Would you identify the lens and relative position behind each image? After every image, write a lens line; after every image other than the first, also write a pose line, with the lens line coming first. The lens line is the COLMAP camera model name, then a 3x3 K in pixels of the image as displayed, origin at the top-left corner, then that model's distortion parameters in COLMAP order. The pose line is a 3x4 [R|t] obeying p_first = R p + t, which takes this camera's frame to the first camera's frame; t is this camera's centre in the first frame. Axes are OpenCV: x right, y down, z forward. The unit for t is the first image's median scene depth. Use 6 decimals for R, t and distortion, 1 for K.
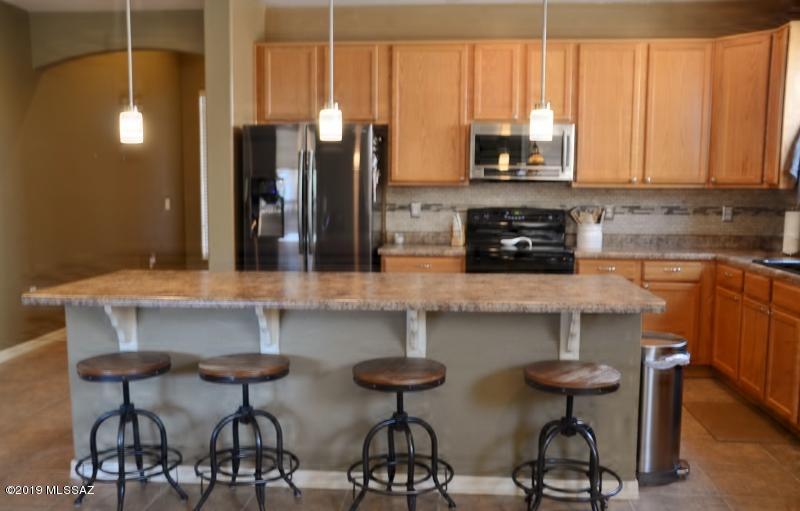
lens RADIAL K [[776.6, 0, 397.6], [0, 776.6, 256.8], [0, 0, 1]] dist [-0.028390, 0.000000]
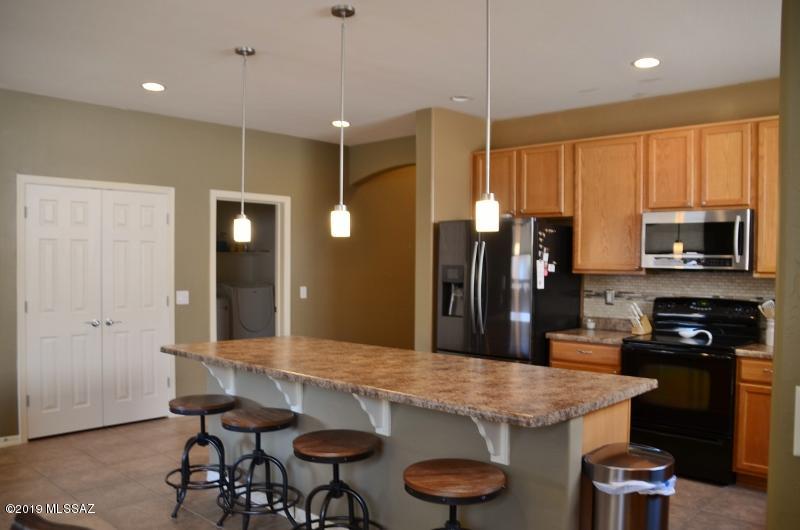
lens RADIAL K [[662.9, 0, 403.7], [0, 662.9, 267.7], [0, 0, 1]] dist [-0.088557, 0.014677]
pose [[0.799345, 0.006814, -0.600834, 0.351129], [-0.062024, 0.995530, -0.071226, -0.021845], [0.597663, 0.094201, 0.796195, 0.149521]]
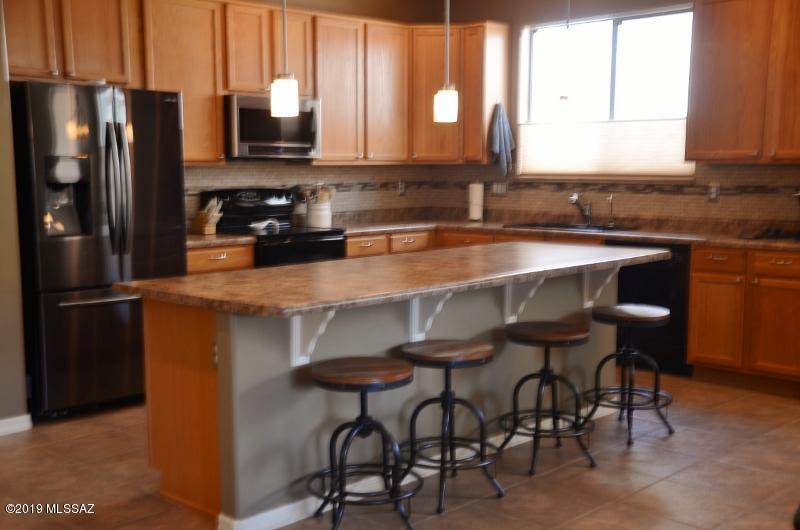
lens RADIAL K [[981.4, 0, 400.0], [0, 981.4, 267.0], [0, 0, 1]] dist [0.061822, 0.000000]
pose [[0.611431, -0.092793, 0.785838, -0.681636], [0.078617, 0.995311, 0.056359, -0.023590], [-0.787383, 0.027321, 0.615859, 0.160815]]
